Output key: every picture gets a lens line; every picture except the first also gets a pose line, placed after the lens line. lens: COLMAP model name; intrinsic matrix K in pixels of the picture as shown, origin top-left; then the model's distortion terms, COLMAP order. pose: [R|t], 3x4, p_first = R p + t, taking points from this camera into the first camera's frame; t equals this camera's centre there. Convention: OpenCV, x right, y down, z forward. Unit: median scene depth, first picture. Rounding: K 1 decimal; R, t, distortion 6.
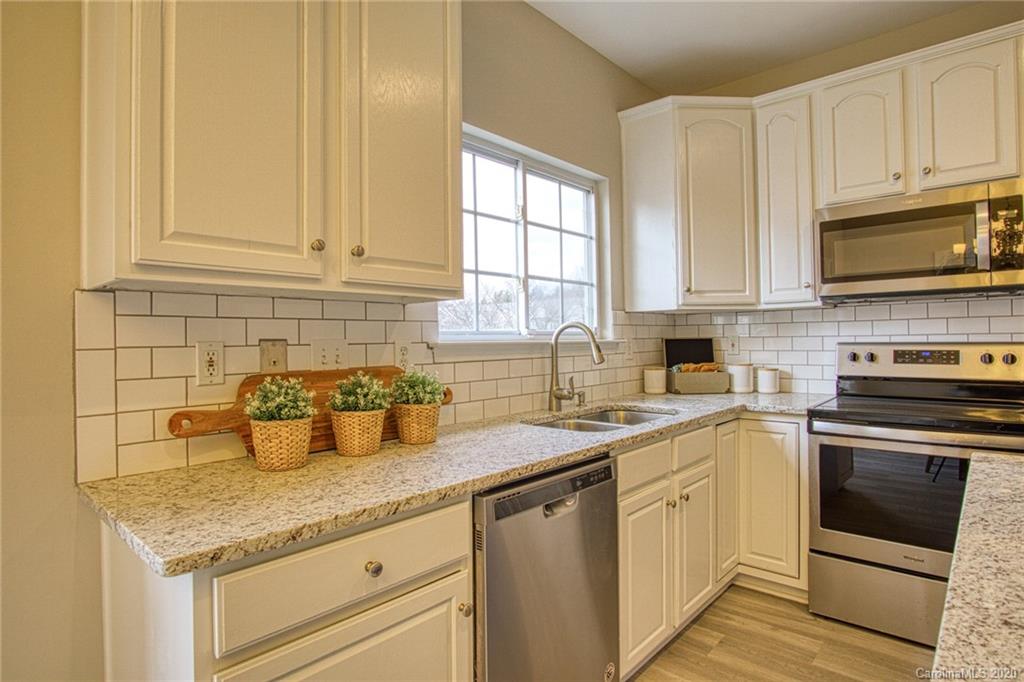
lens RADIAL K [[546.3, 0, 512.9], [0, 546.3, 337.2], [0, 0, 1]] dist [-0.035045, 0.008155]
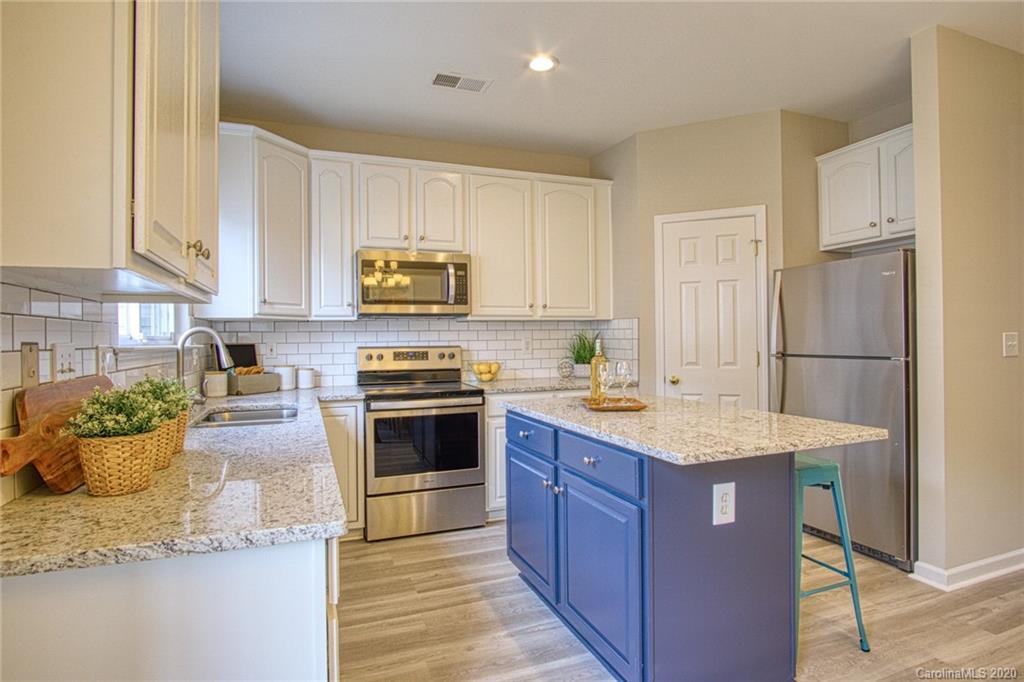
lens RADIAL K [[546.3, 0, 513.5], [0, 546.3, 337.2], [0, 0, 1]] dist [-0.035045, 0.008155]
pose [[0.449758, 0.011083, 0.893082, -0.497468], [0.001612, 0.999911, -0.013221, 0.004383], [-0.893149, 0.007386, 0.449700, 0.029899]]
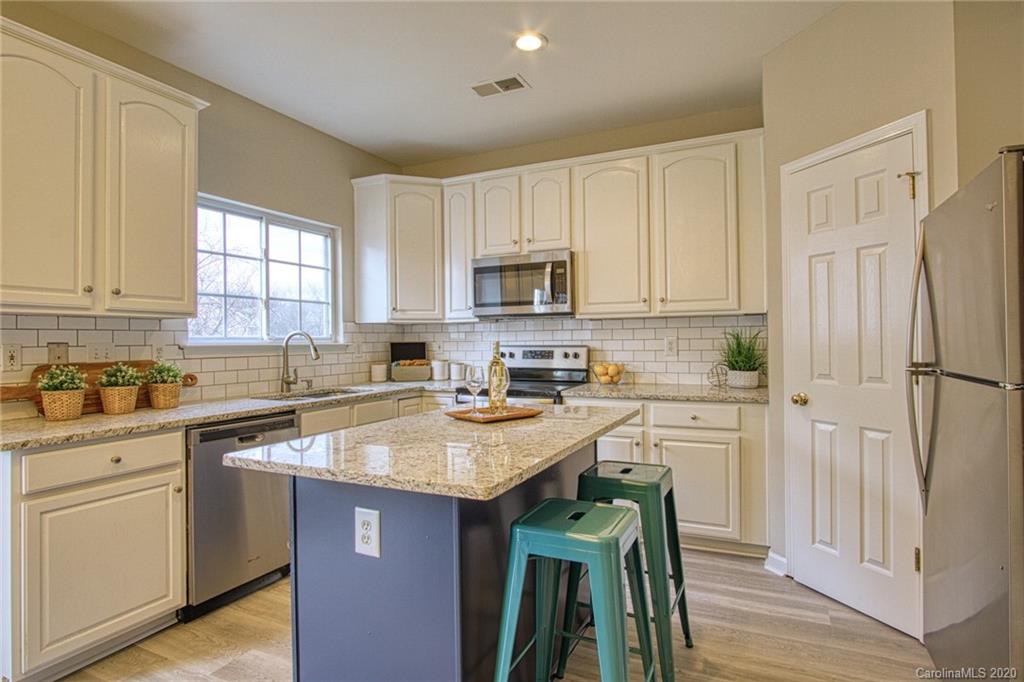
lens RADIAL K [[546.3, 0, 514.6], [0, 546.3, 336.8], [0, 0, 1]] dist [-0.035045, 0.008155]
pose [[0.958834, 0.005682, 0.283910, 0.239055], [-0.004112, 0.999973, -0.006126, -0.005804], [-0.283937, 0.004706, 0.958831, -0.531716]]
